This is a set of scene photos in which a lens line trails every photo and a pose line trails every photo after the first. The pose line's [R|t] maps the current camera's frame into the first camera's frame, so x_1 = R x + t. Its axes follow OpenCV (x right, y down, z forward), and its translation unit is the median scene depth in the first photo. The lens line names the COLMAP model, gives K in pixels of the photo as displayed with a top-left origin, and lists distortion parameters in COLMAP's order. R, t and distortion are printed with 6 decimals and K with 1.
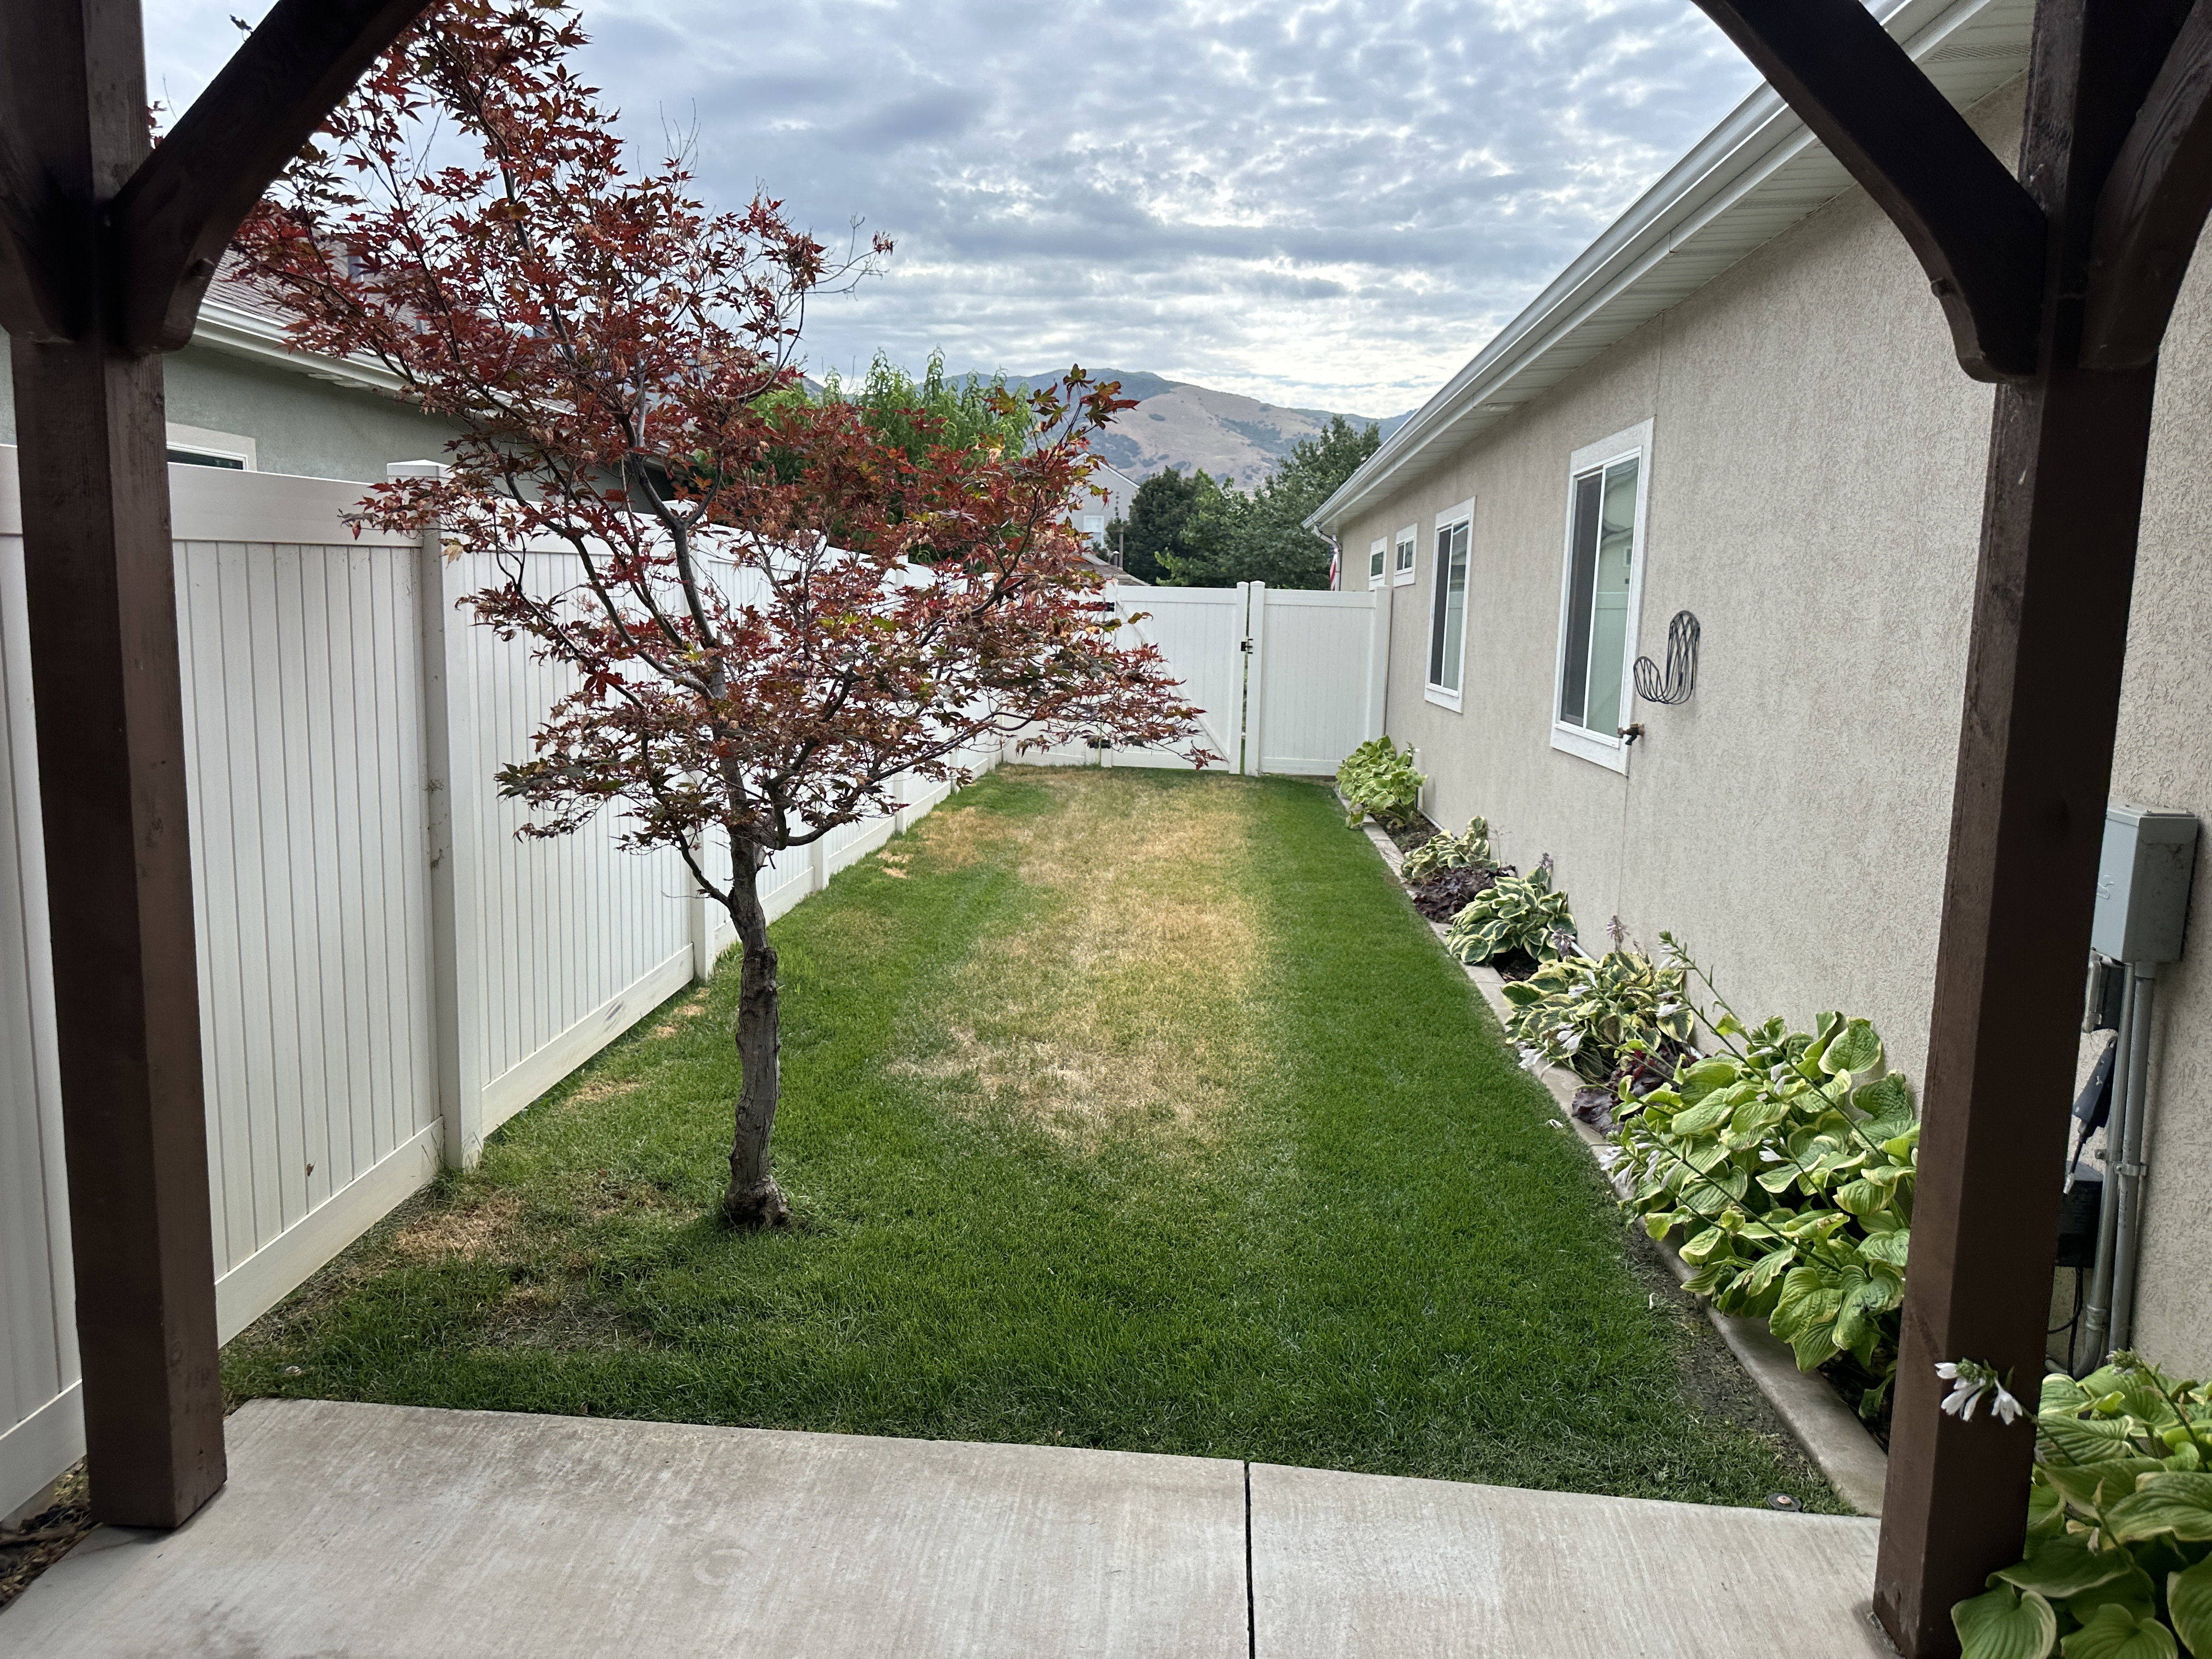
lens RADIAL K [[1553.0, 0, 1111.5], [0, 1553.0, 835.9], [0, 0, 1]] dist [0.055622, -0.064689]
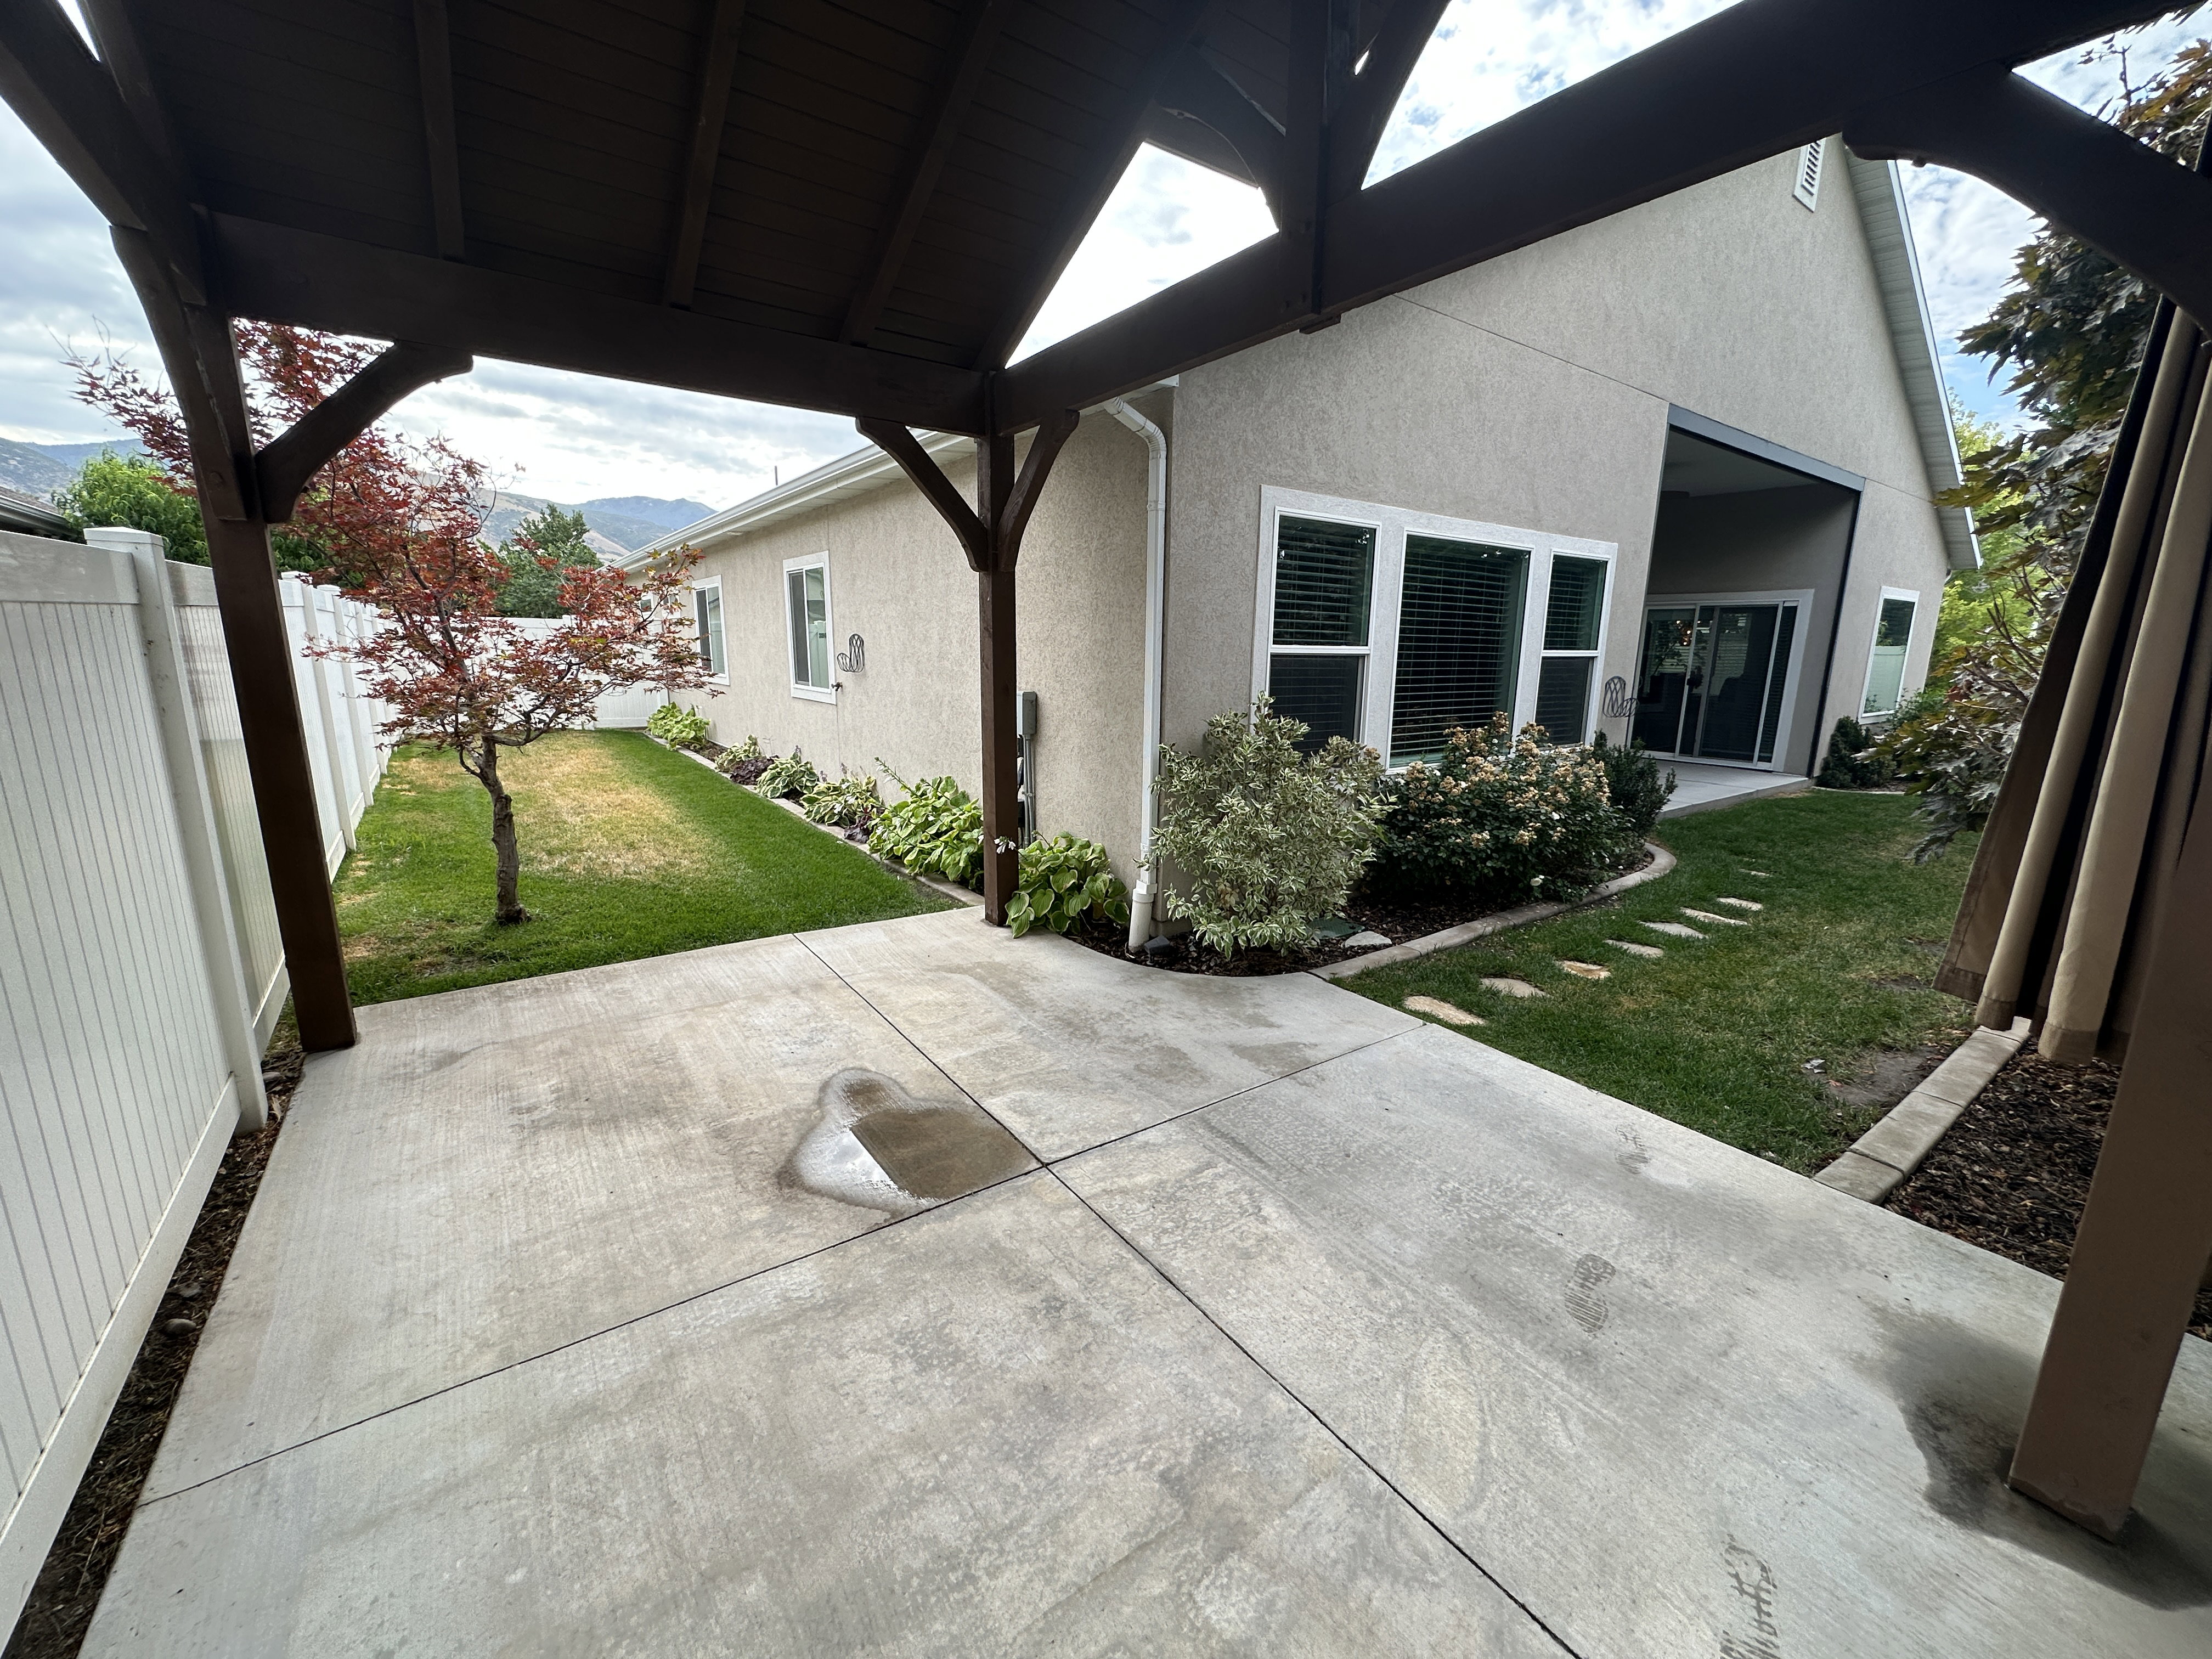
lens RADIAL K [[882.2, 0, 1103.3], [0, 882.2, 832.0], [0, 0, 1]] dist [-0.001173, -0.000413]
pose [[0.773698, -0.147727, 0.616091, -0.344116], [0.097990, 0.988637, 0.113998, 0.064457], [-0.625931, -0.027829, 0.779382, -0.486495]]
